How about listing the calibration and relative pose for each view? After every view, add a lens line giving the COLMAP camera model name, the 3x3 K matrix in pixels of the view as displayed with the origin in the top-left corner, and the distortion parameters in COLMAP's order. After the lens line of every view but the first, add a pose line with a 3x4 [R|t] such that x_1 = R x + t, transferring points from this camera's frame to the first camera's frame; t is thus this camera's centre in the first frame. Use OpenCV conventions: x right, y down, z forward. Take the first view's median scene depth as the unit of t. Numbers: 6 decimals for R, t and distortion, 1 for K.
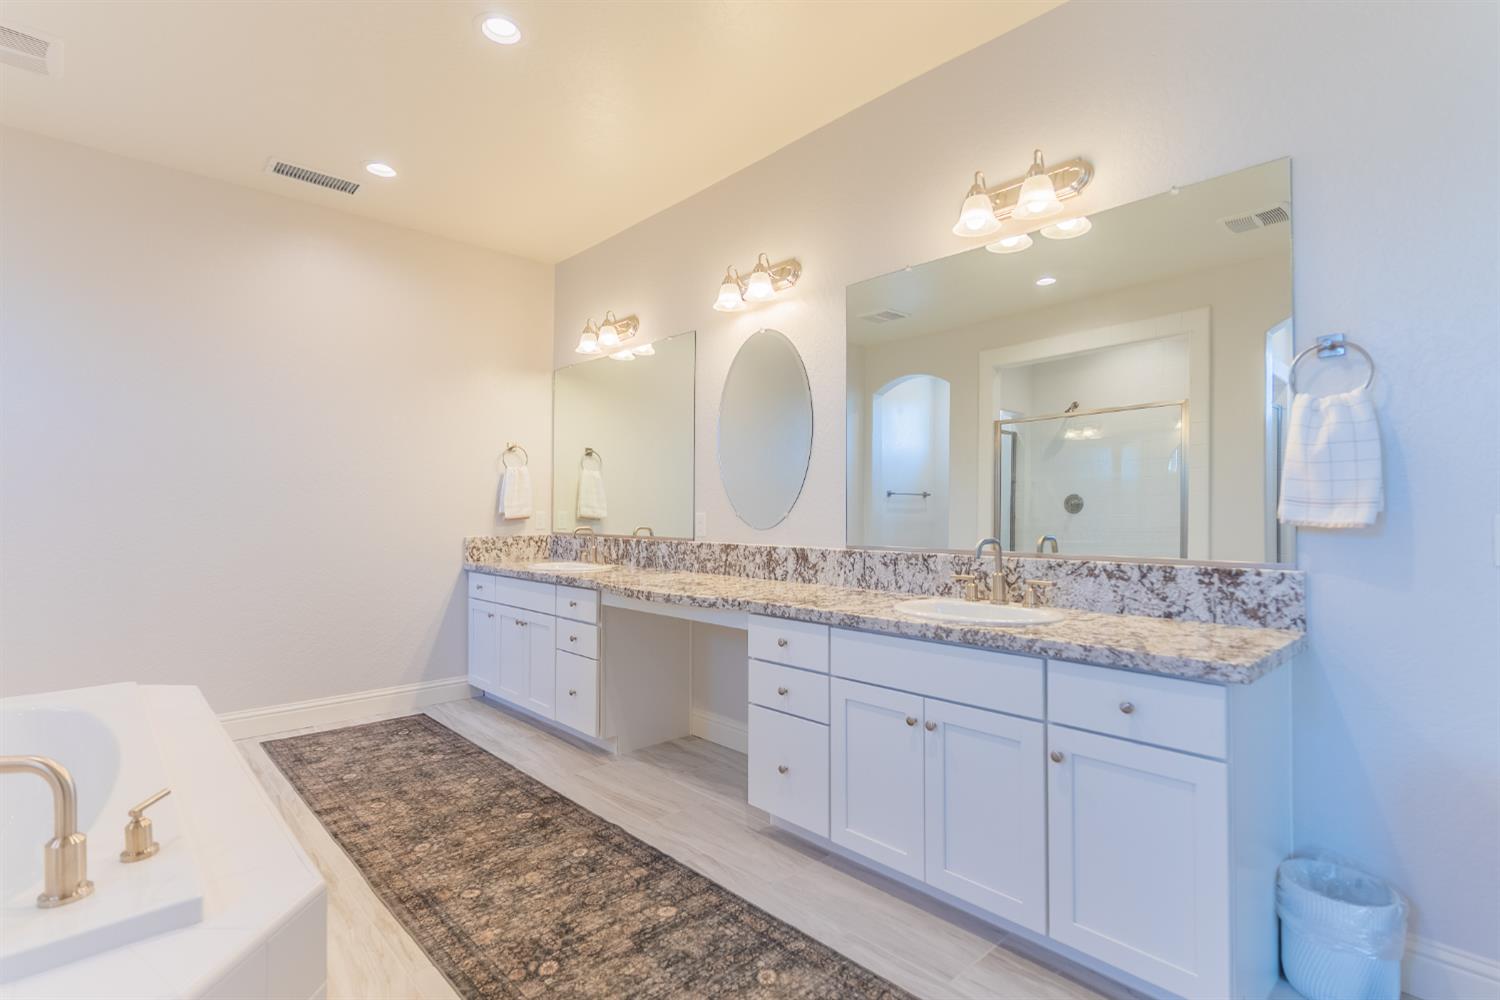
lens RADIAL K [[717.1, 0, 753.3], [0, 717.1, 501.5], [0, 0, 1]] dist [0.002453, -0.000094]
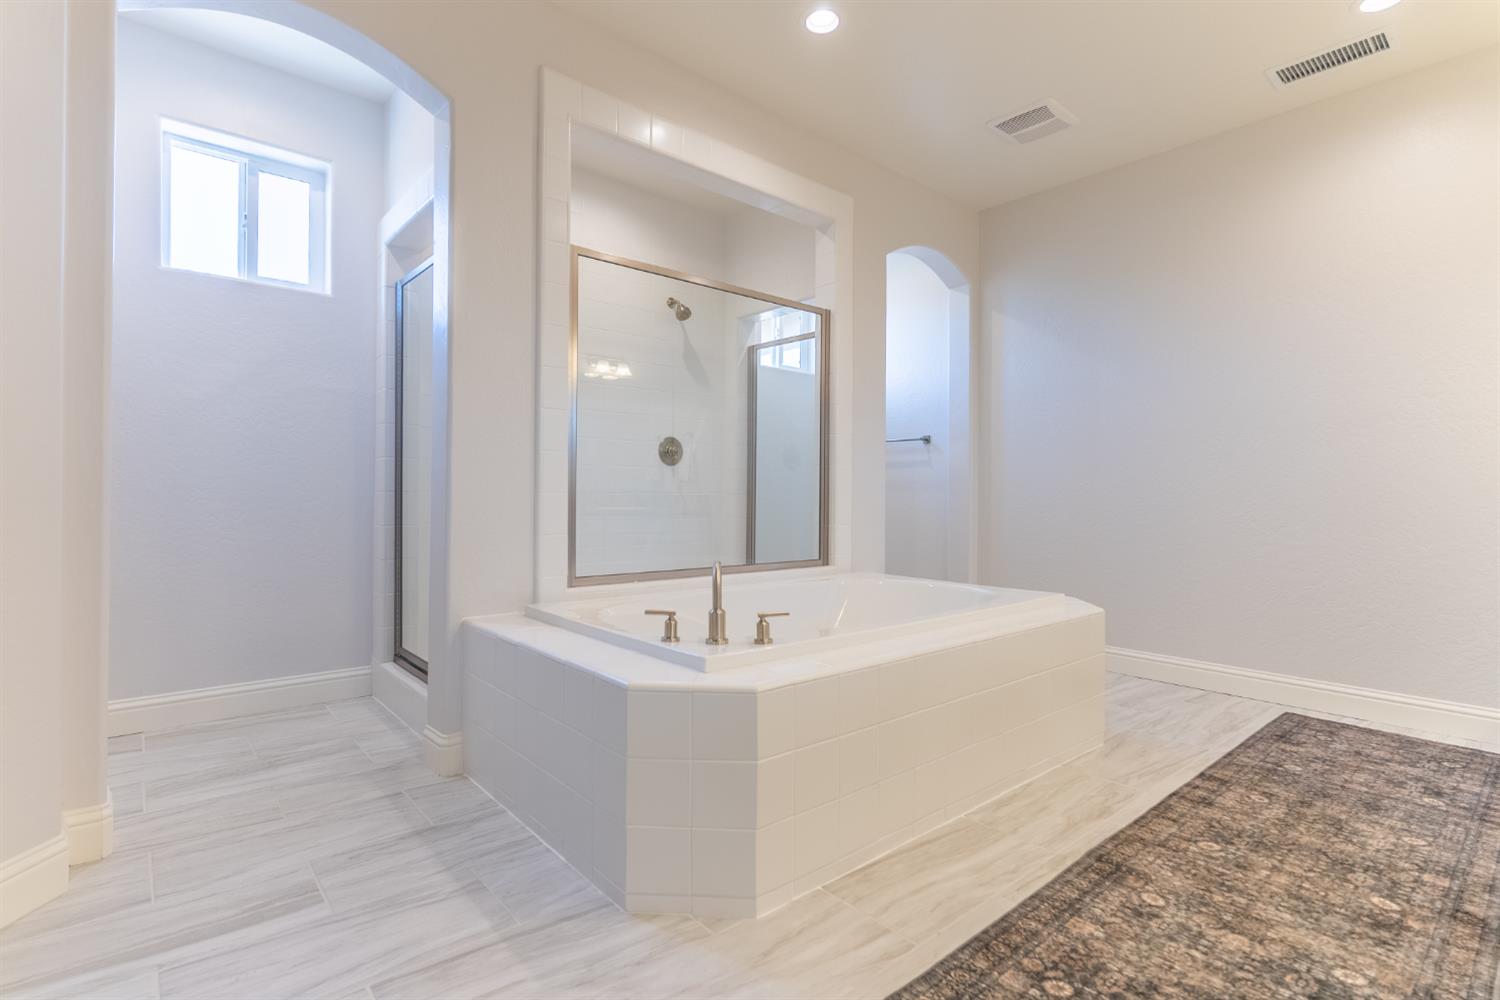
lens RADIAL K [[717.1, 0, 753.3], [0, 717.1, 501.5], [0, 0, 1]] dist [0.002453, -0.000094]
pose [[-0.045212, 0.006315, -0.998957, 0.338499], [0.006855, 0.999958, 0.006011, 0.071467], [0.998954, -0.006576, -0.045254, 0.464324]]
